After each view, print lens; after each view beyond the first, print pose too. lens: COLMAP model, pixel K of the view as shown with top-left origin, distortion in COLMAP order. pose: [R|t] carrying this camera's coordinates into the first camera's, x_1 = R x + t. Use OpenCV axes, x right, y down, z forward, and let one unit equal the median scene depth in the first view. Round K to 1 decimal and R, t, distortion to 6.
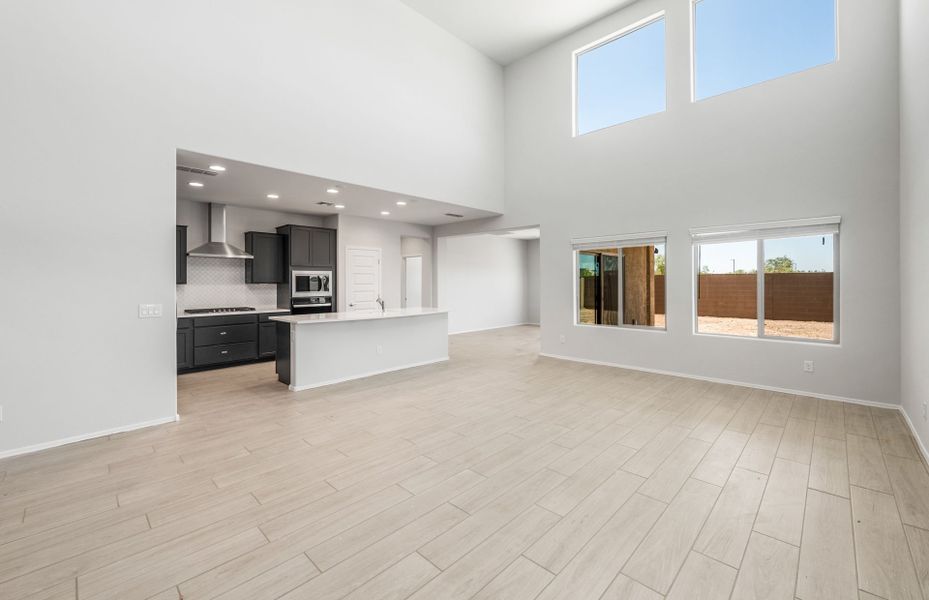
lens RADIAL K [[378.6, 0, 472.7], [0, 378.6, 281.1], [0, 0, 1]] dist [-0.002178, -0.000167]
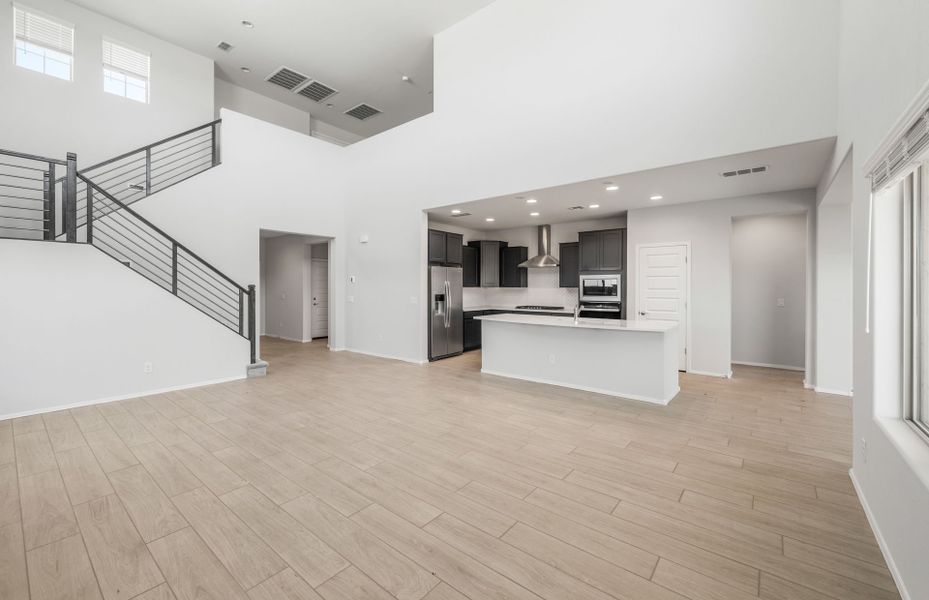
lens RADIAL K [[378.6, 0, 466.4], [0, 378.6, 291.5], [0, 0, 1]] dist [-0.002178, -0.000167]
pose [[0.082996, 0.018337, -0.996381, 0.555884], [0.000208, 0.999830, 0.018417, -0.002092], [0.996550, -0.001736, 0.082978, 0.594475]]
